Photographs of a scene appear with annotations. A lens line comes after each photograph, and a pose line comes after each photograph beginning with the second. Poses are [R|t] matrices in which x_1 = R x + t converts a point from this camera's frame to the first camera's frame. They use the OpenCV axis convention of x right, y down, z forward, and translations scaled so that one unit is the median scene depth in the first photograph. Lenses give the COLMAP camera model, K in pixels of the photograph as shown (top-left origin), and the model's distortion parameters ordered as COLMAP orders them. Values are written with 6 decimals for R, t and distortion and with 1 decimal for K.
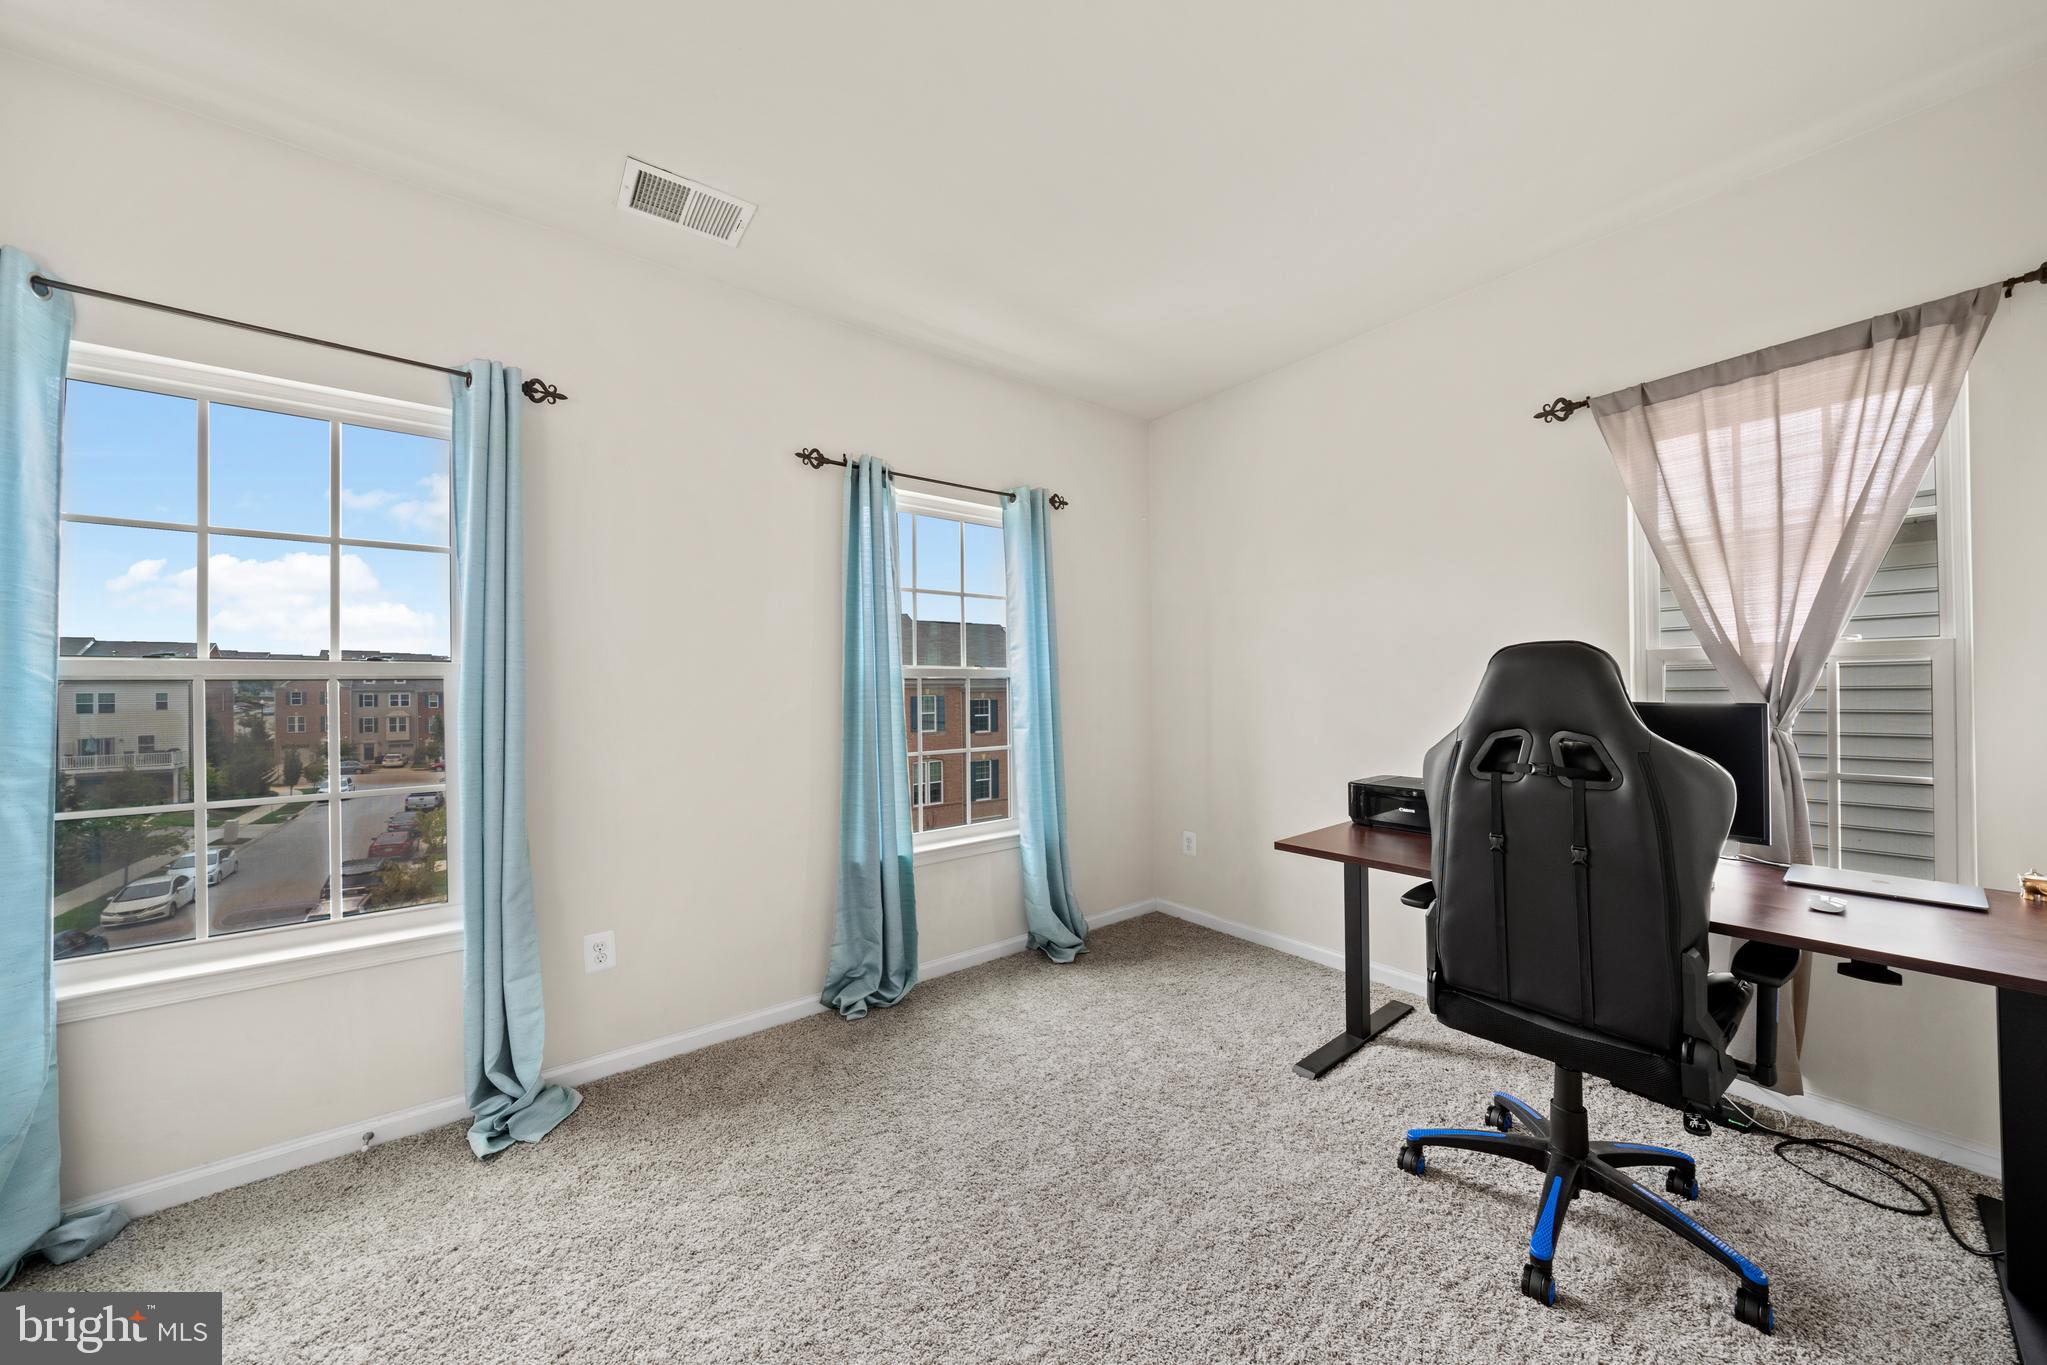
lens RADIAL K [[705.2, 0, 1028.3], [0, 705.2, 691.9], [0, 0, 1]] dist [-0.006202, -0.000040]
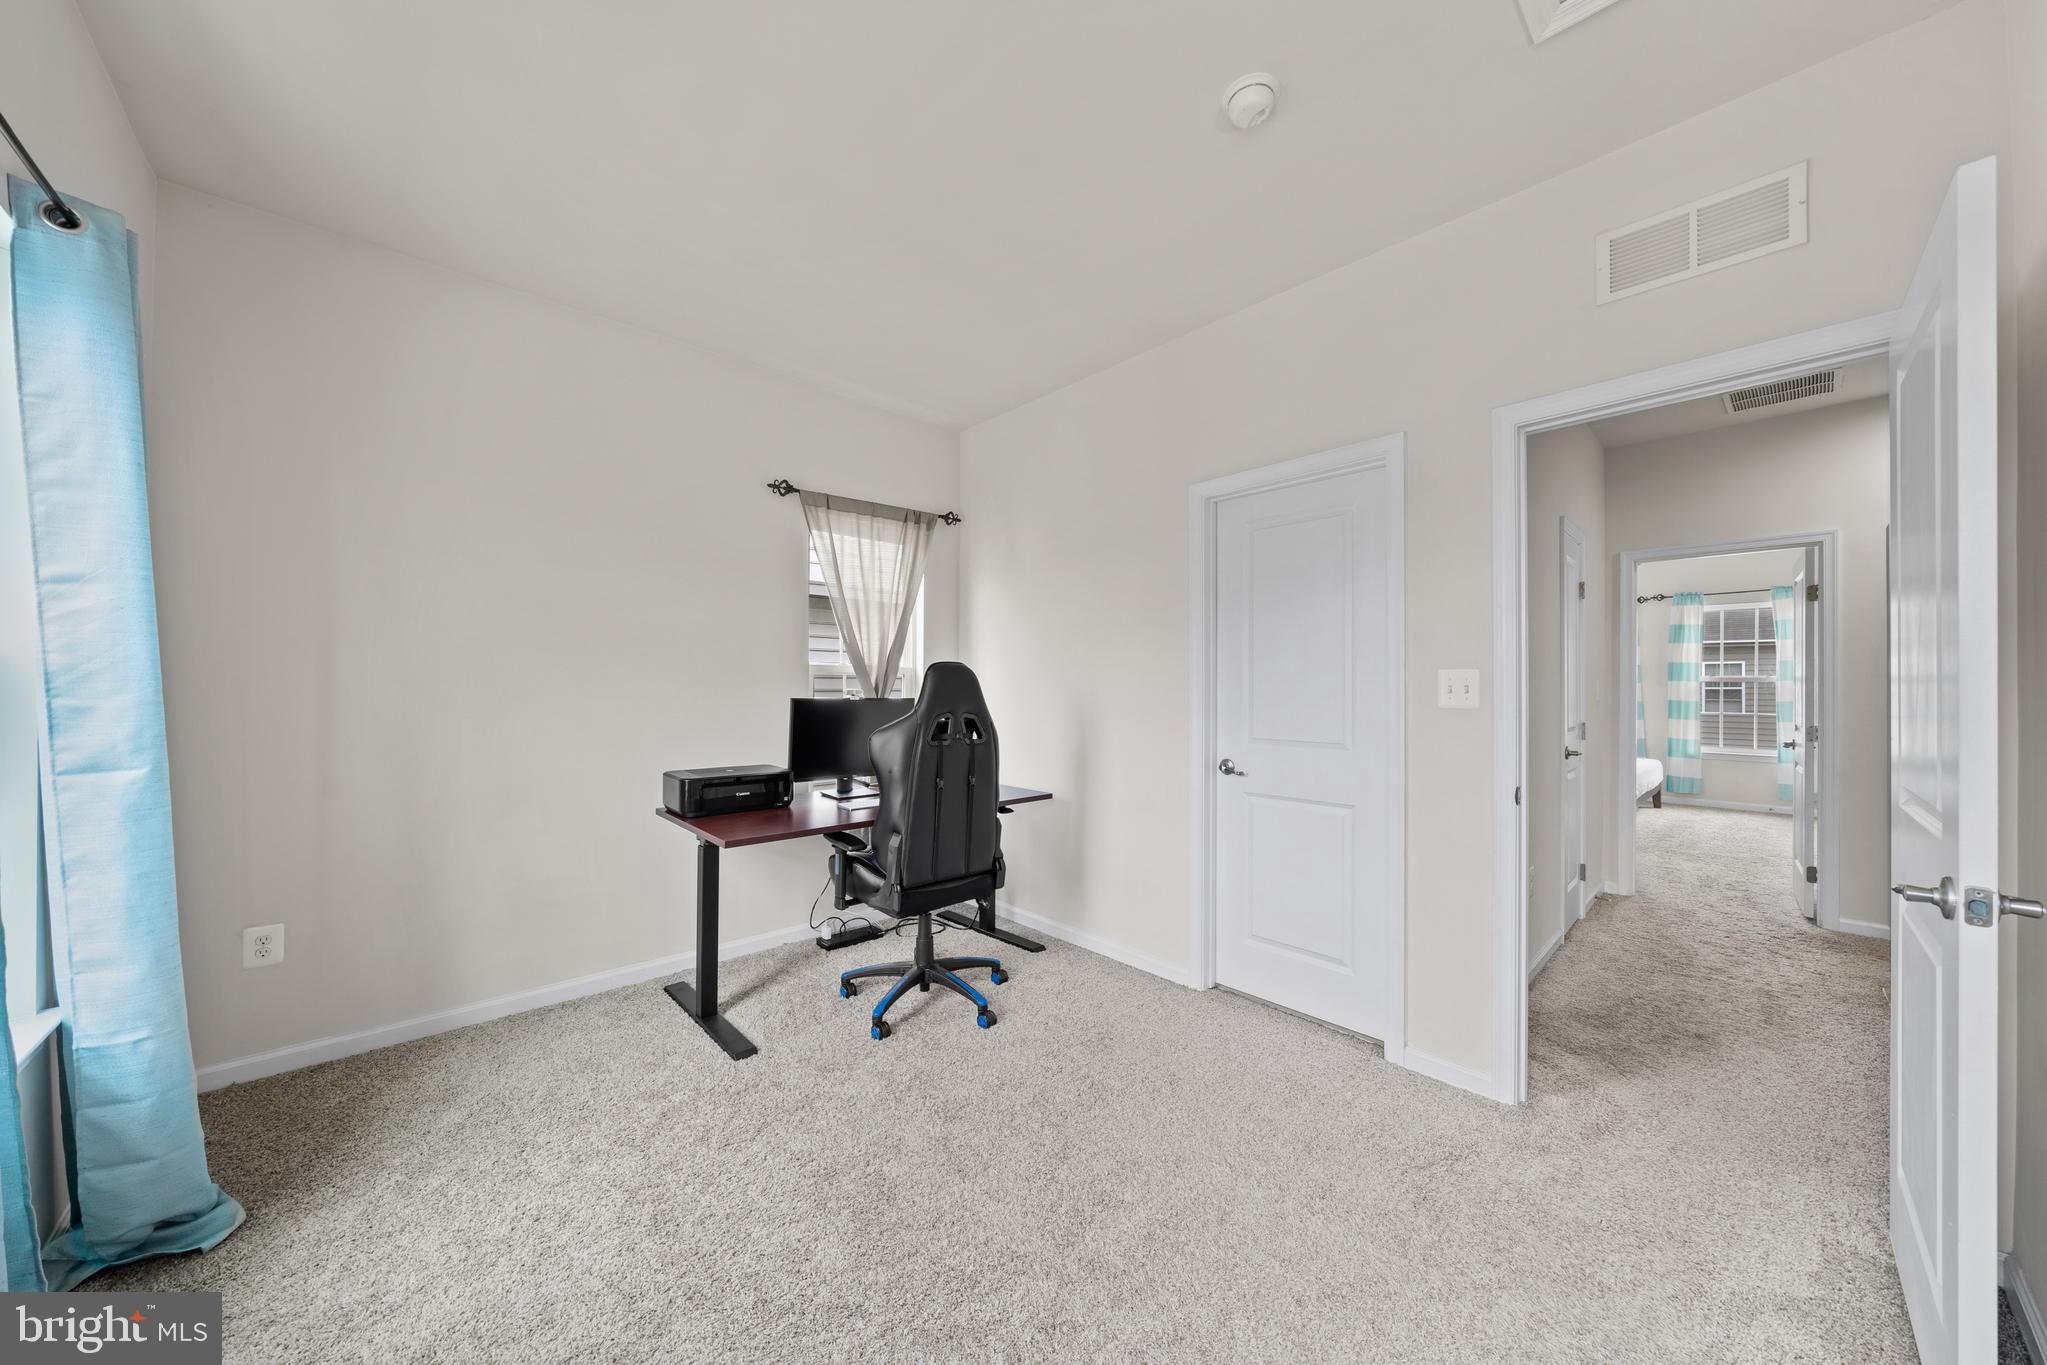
lens RADIAL K [[705.2, 0, 1028.3], [0, 705.2, 691.9], [0, 0, 1]] dist [-0.006202, -0.000040]
pose [[-0.103687, 0.005439, 0.994595, -0.729876], [0.000039, 0.999985, -0.005465, 0.008036], [-0.994610, -0.000528, -0.103685, 0.724936]]
